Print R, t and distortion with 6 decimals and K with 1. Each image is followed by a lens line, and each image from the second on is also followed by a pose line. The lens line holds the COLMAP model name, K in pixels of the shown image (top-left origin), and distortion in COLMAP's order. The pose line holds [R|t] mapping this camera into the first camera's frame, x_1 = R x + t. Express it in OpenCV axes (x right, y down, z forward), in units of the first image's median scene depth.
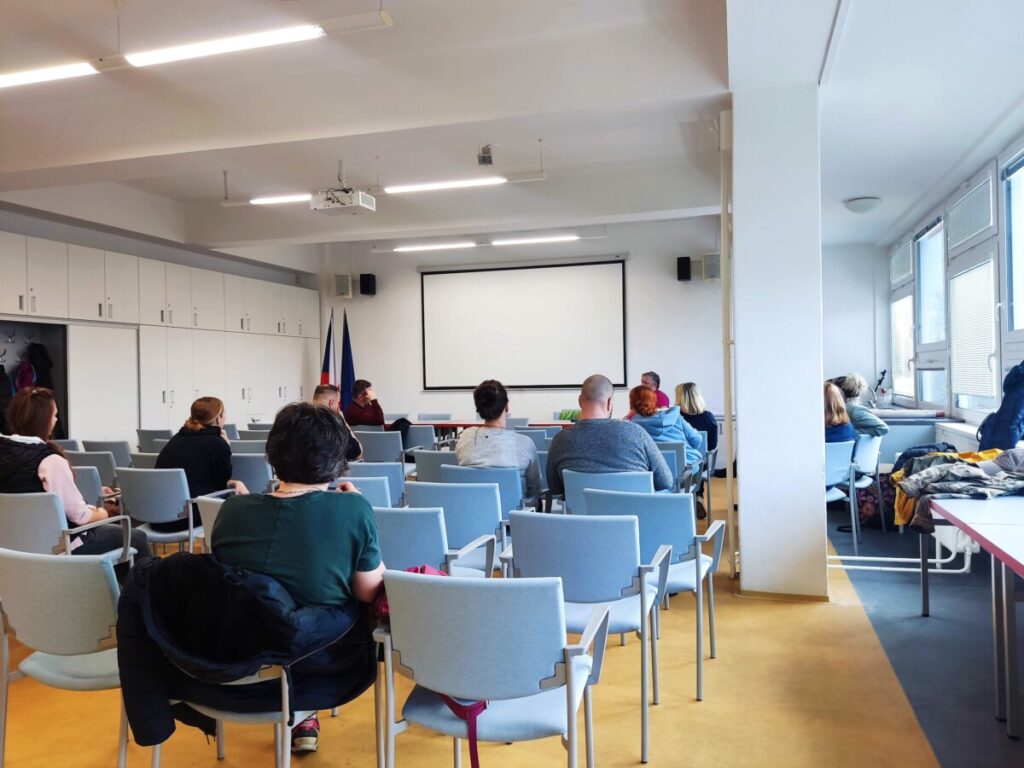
lens RADIAL K [[770.2, 0, 505.9], [0, 770.2, 380.0], [0, 0, 1]] dist [0.066838, -0.075782]
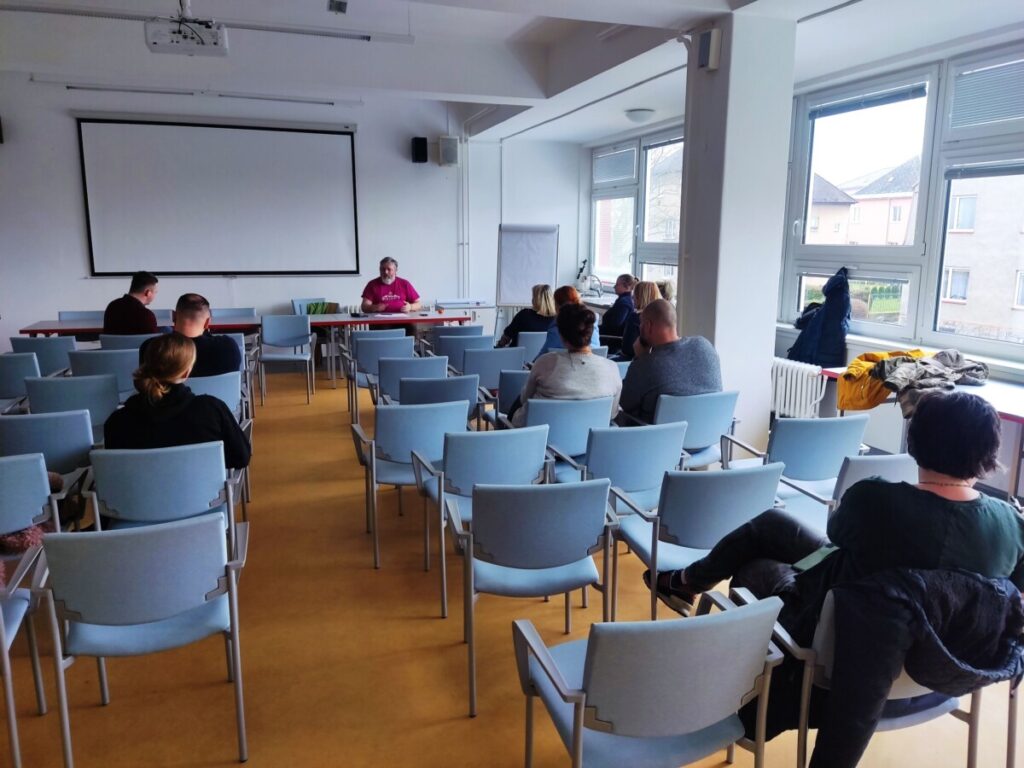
lens RADIAL K [[770.2, 0, 529.4], [0, 770.2, 380.3], [0, 0, 1]] dist [0.066838, -0.075782]
pose [[0.800975, -0.089255, 0.592008, -0.261922], [-0.015791, 0.985331, 0.169920, -0.028224], [-0.598490, -0.145450, 0.787816, 0.120805]]
